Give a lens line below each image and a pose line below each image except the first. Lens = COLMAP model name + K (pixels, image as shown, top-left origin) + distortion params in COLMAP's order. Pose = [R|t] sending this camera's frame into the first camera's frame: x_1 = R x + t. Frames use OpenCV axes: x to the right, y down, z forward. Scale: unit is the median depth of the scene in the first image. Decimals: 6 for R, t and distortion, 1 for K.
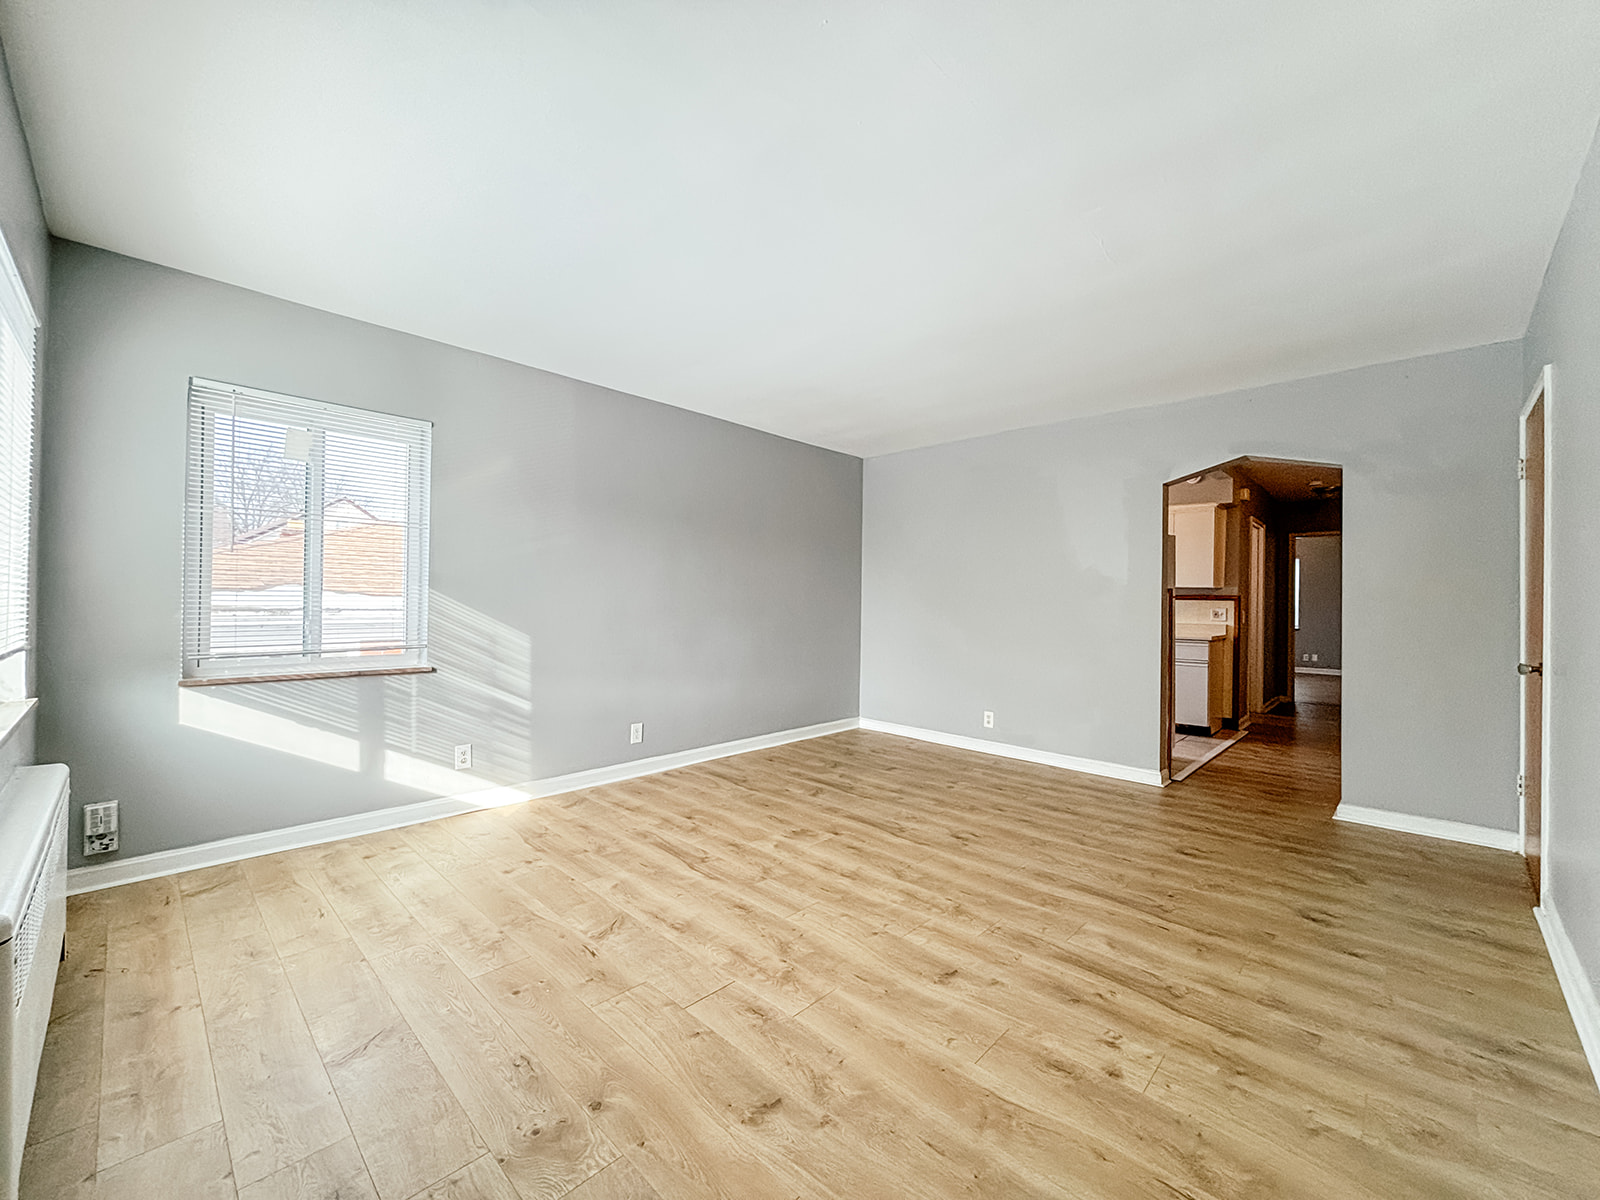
lens RADIAL K [[647.8, 0, 797.8], [0, 647.8, 595.6], [0, 0, 1]] dist [0.001085, 0.000488]
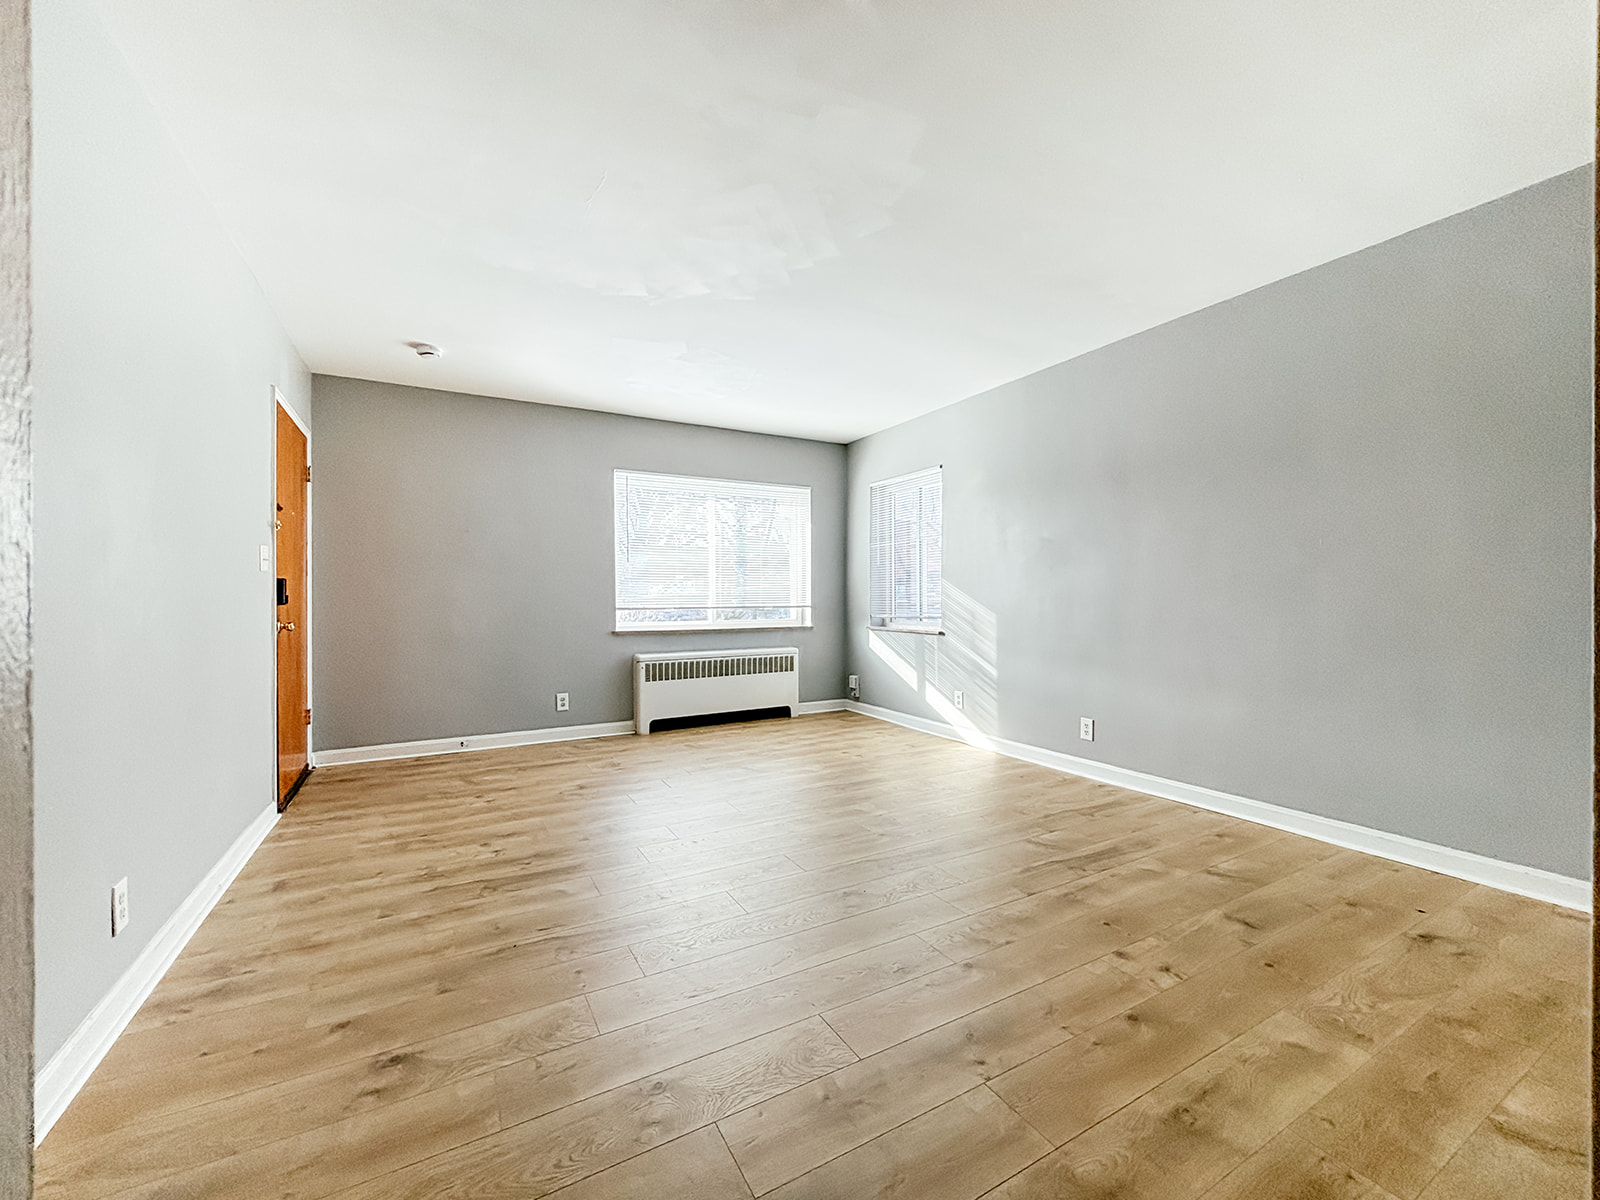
lens RADIAL K [[647.8, 0, 797.8], [0, 647.8, 595.6], [0, 0, 1]] dist [0.001085, 0.000488]
pose [[-0.293041, -0.010773, -0.956039, 1.296401], [0.010795, 0.999836, -0.014575, 0.066240], [0.956039, -0.014591, -0.292877, 1.572563]]
